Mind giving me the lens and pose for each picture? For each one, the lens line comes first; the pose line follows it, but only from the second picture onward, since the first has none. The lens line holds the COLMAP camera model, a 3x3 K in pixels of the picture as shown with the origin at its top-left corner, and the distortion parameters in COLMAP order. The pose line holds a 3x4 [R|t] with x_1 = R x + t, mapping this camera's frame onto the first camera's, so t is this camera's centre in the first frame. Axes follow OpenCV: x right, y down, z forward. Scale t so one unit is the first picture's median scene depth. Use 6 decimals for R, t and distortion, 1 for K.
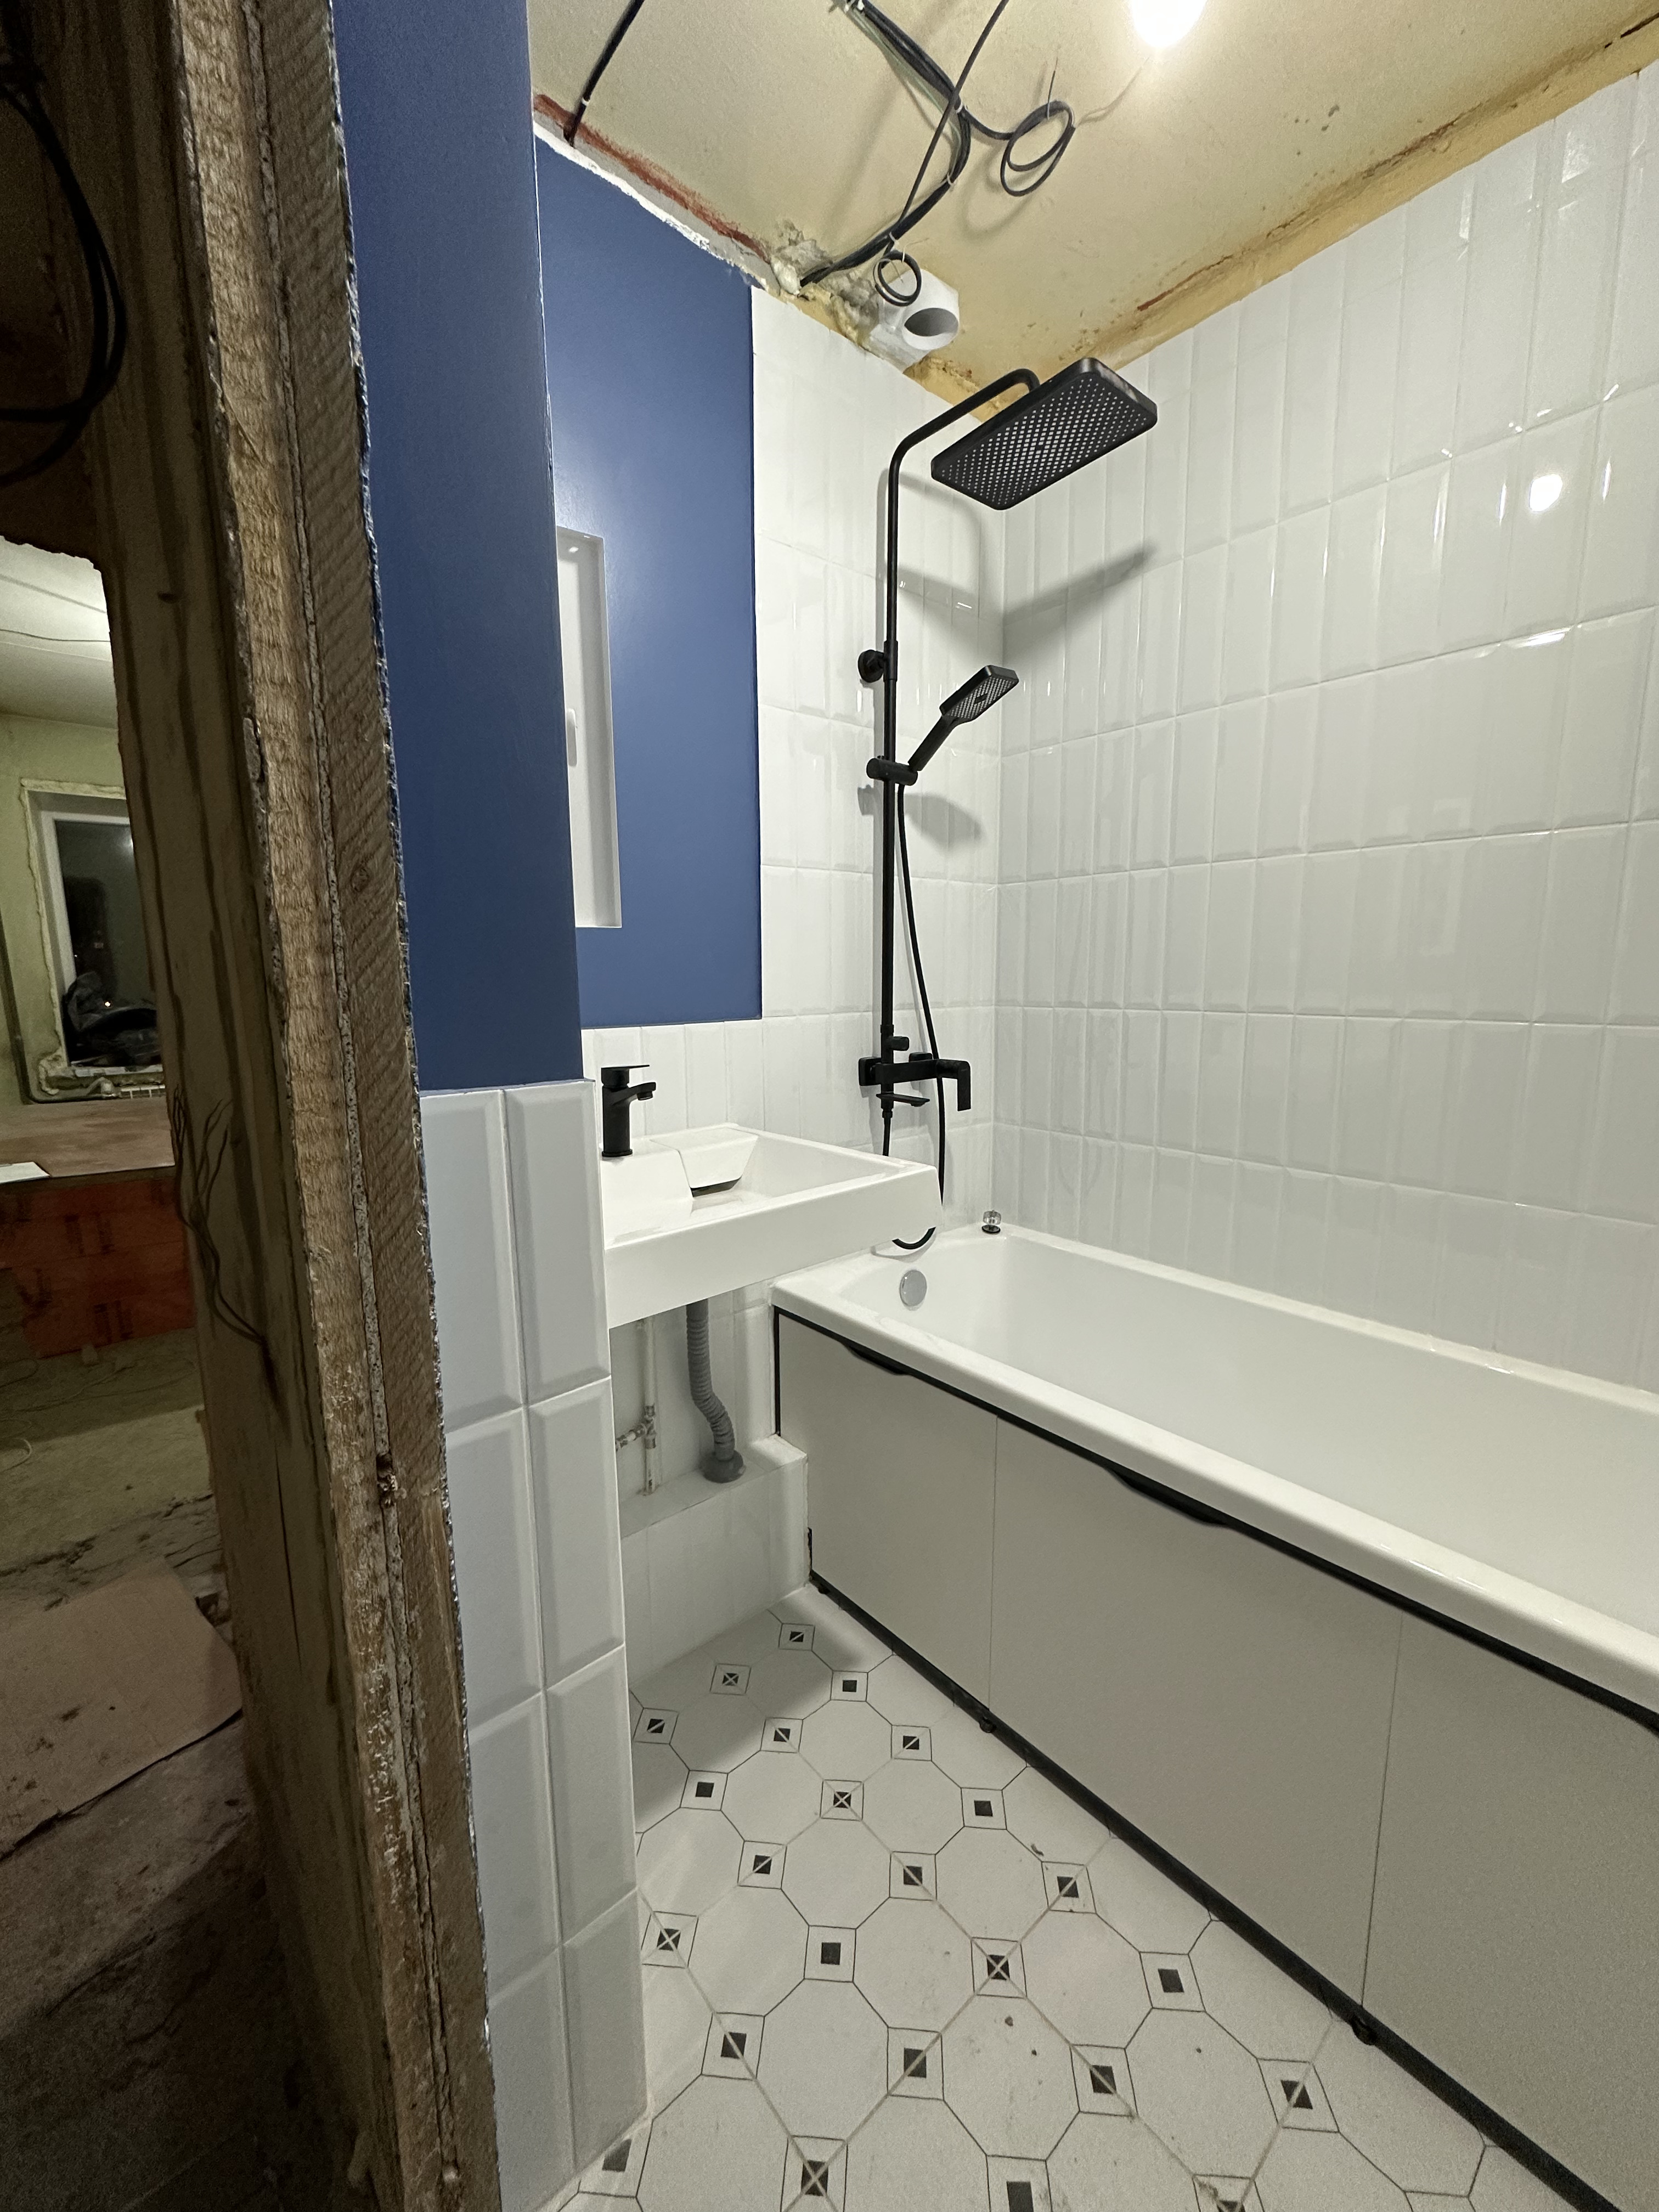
lens RADIAL K [[876.0, 0, 824.2], [0, 876.0, 1105.0], [0, 0, 1]] dist [-0.002584, 0.000152]
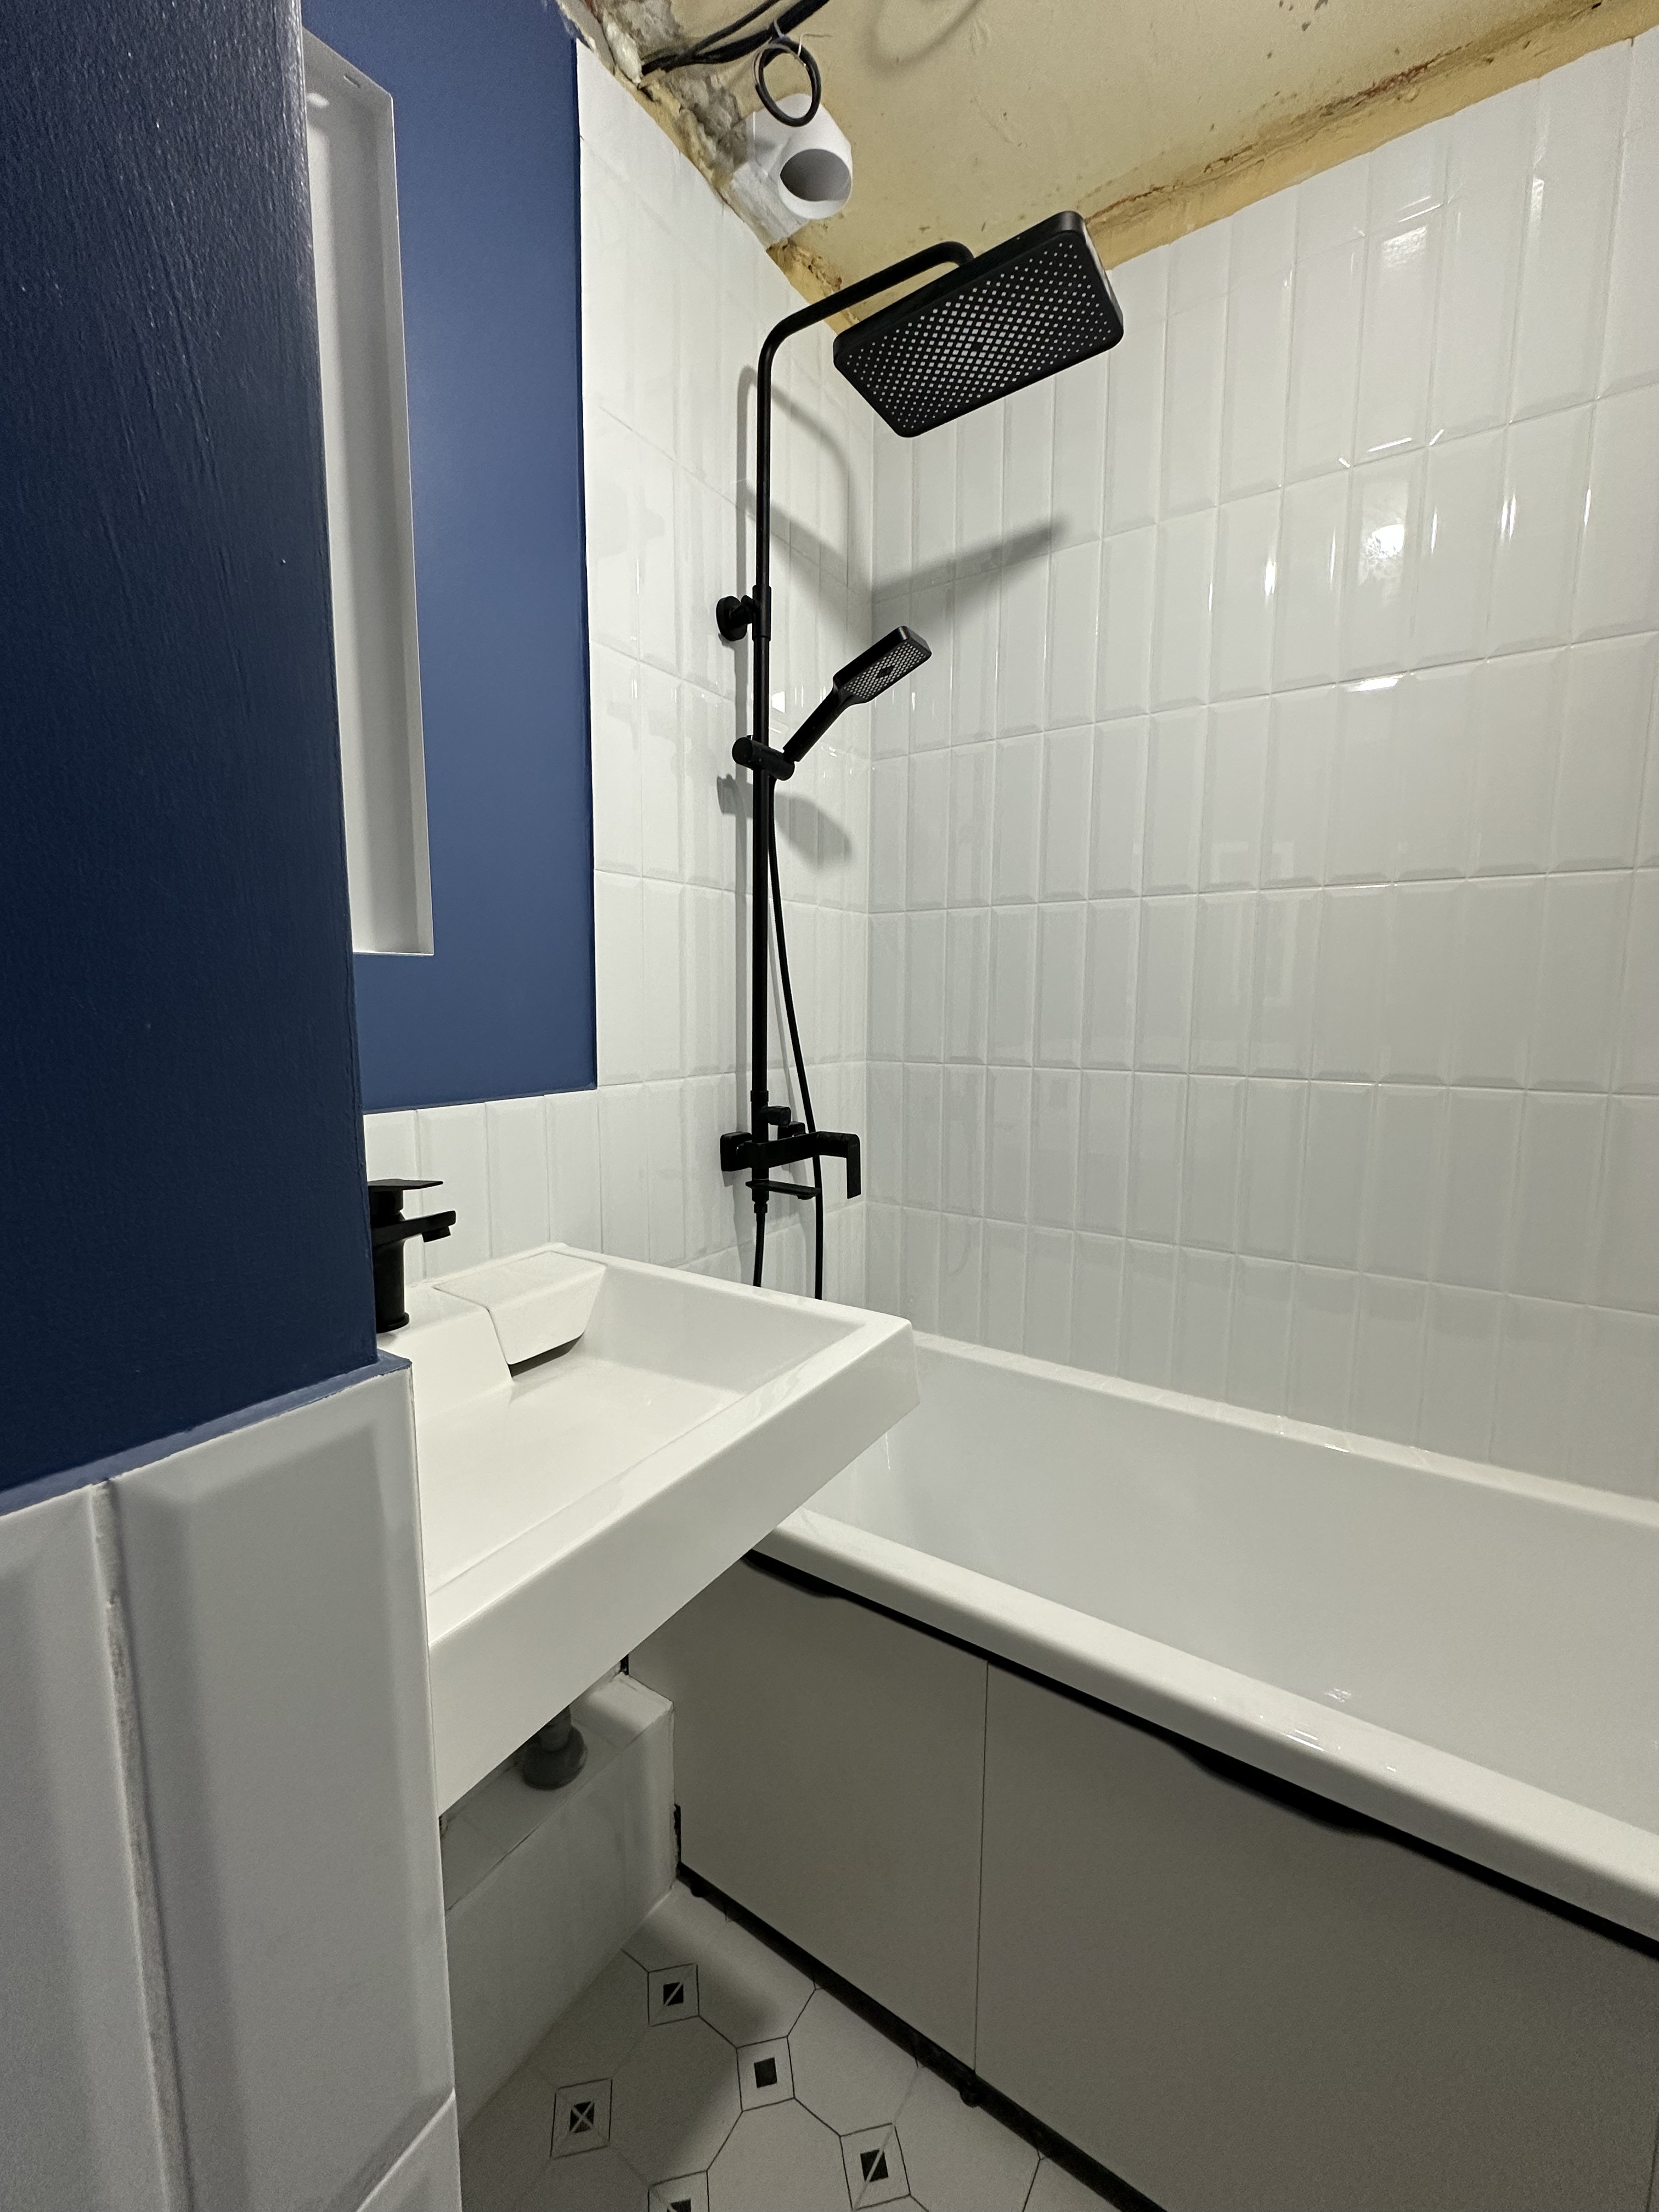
lens RADIAL K [[876.0, 0, 824.2], [0, 876.0, 1105.0], [0, 0, 1]] dist [-0.002584, 0.000152]
pose [[0.960548, -0.019600, 0.277422, -0.091651], [0.029873, 0.999014, -0.032852, -0.057210], [-0.276505, 0.039844, 0.960186, 0.280207]]
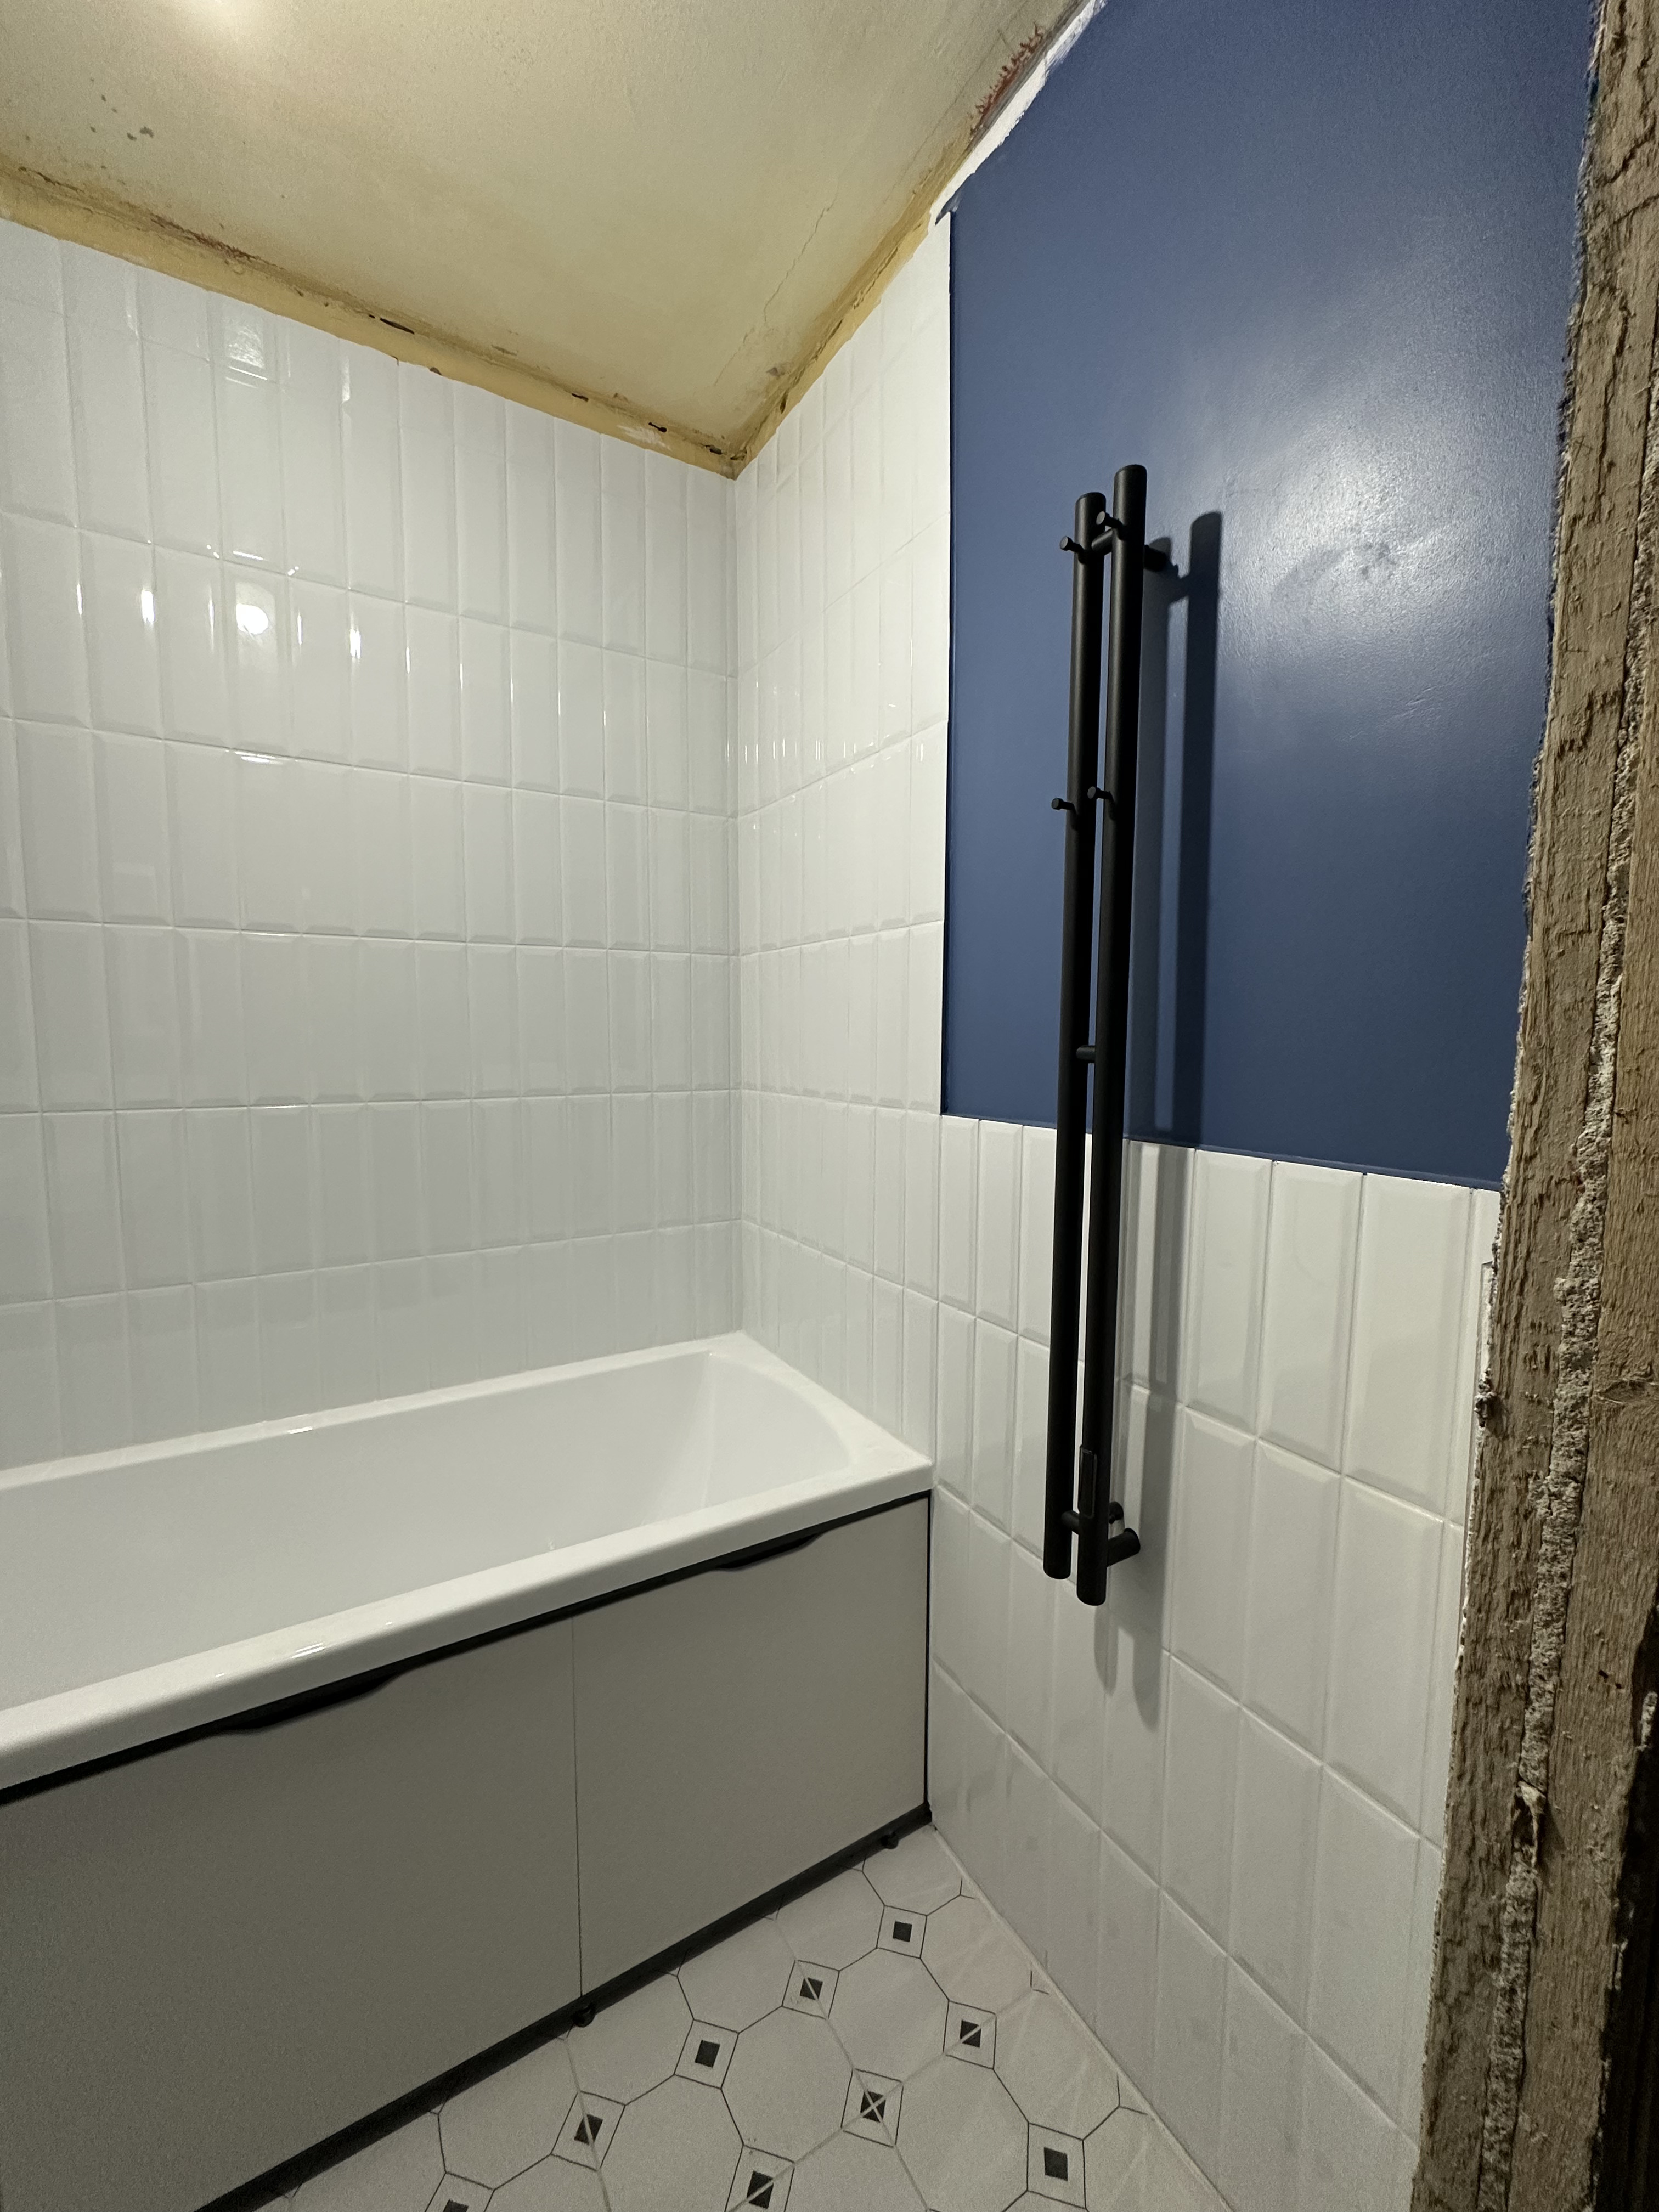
lens RADIAL K [[866.2, 0, 829.5], [0, 866.2, 1115.1], [0, 0, 1]] dist [-0.002199, -0.000115]
pose [[0.172225, -0.070002, 0.982567, -0.190235], [0.147651, 0.988037, 0.044512, -0.037570], [-0.973929, 0.137411, 0.180501, 0.207625]]
